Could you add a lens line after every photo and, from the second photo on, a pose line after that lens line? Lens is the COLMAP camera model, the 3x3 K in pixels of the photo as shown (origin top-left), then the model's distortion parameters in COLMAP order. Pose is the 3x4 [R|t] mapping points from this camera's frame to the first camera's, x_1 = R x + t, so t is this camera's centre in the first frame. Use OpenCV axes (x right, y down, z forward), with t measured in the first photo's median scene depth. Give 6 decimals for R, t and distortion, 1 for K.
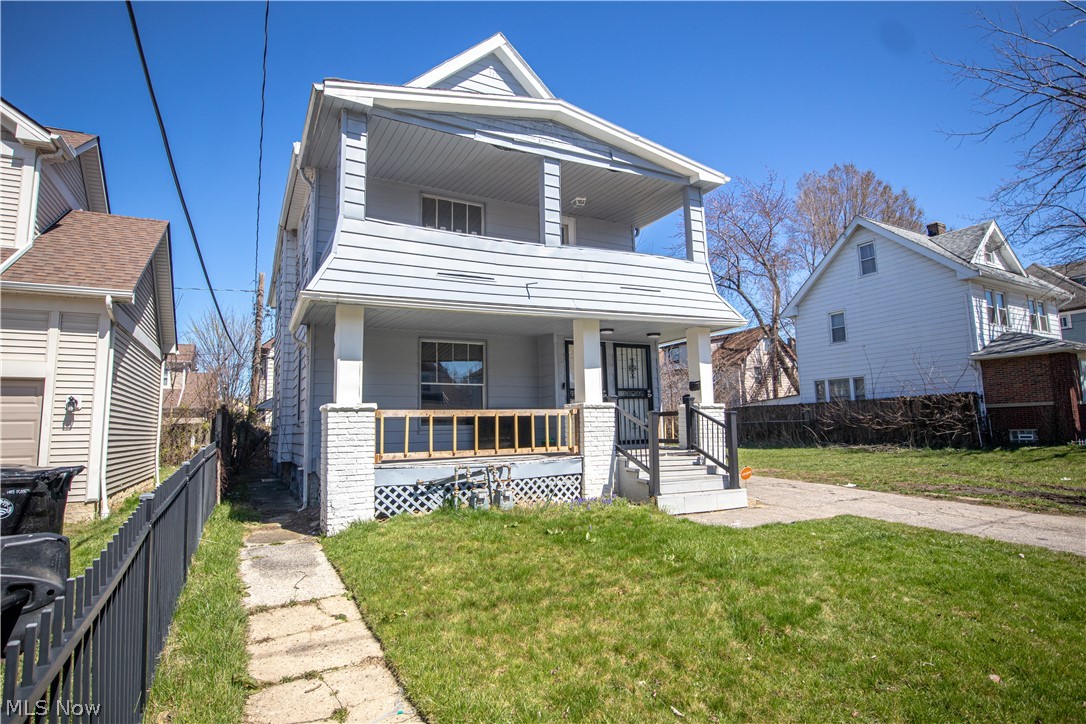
lens RADIAL K [[563.5, 0, 536.1], [0, 563.5, 362.9], [0, 0, 1]] dist [-0.003081, -0.000515]
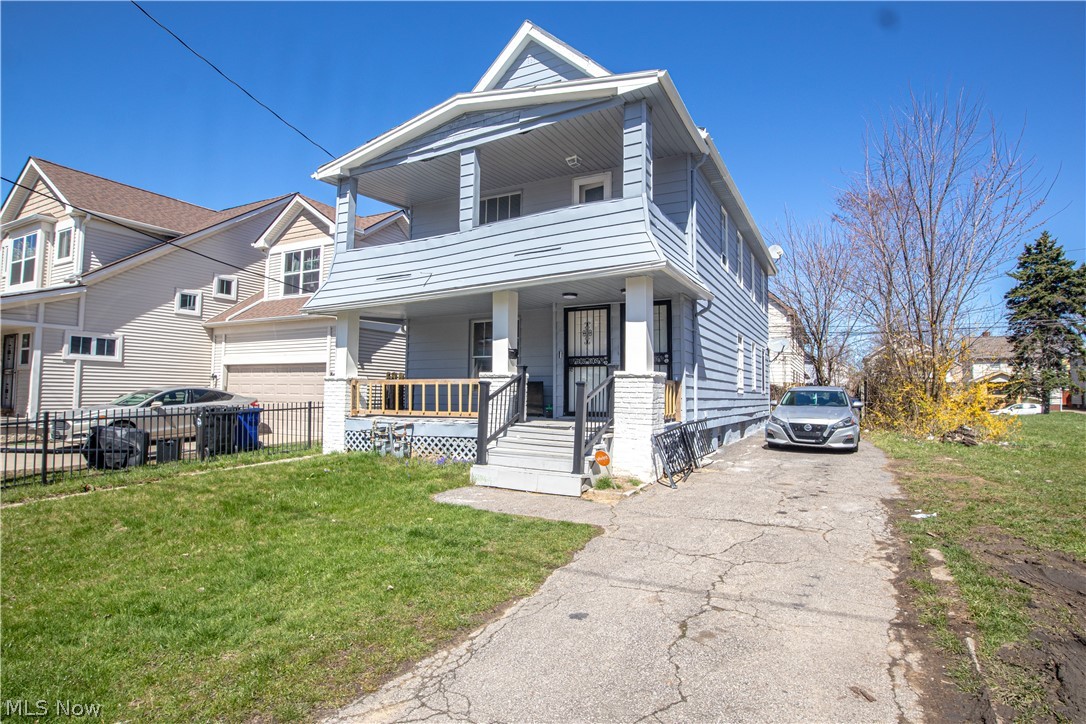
lens RADIAL K [[563.5, 0, 536.1], [0, 563.5, 362.9], [0, 0, 1]] dist [-0.003081, -0.000515]
pose [[0.555241, -0.022676, -0.831381, 1.022168], [0.076574, 0.996776, 0.023953, 0.033904], [0.828157, -0.076961, 0.555187, 0.486791]]
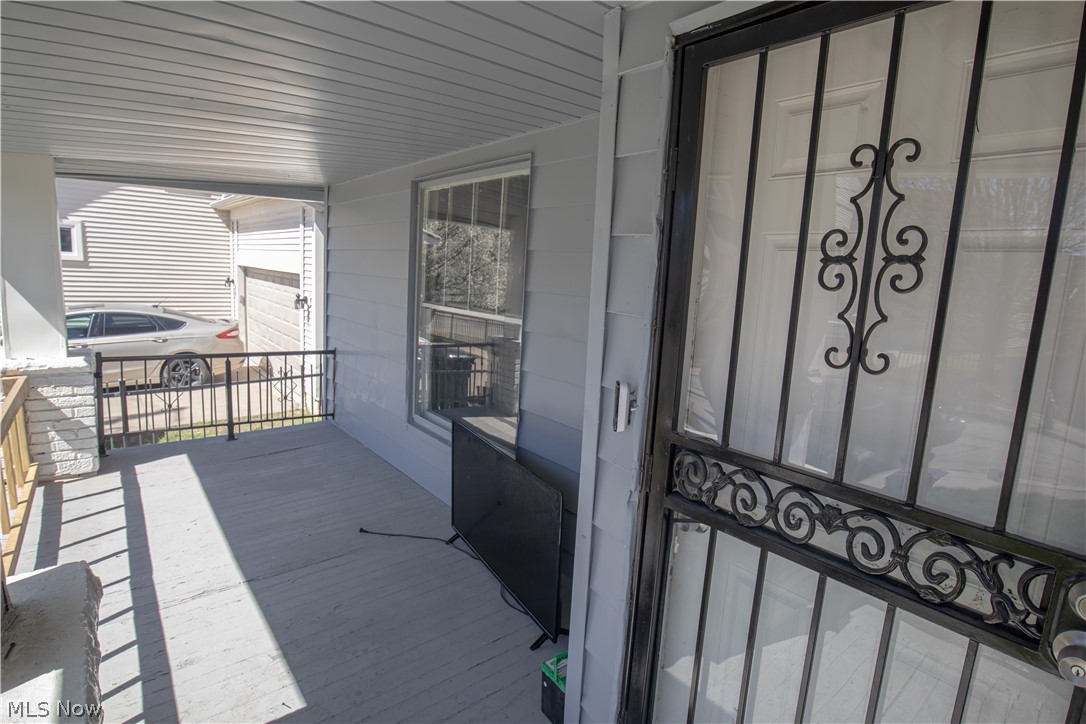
lens RADIAL K [[563.5, 0, 536.1], [0, 563.5, 362.9], [0, 0, 1]] dist [-0.003081, -0.000515]
pose [[0.187489, 0.184645, -0.964756, 0.290440], [0.055858, 0.978580, 0.198146, 0.005444], [0.980677, -0.091039, 0.173159, 1.076899]]
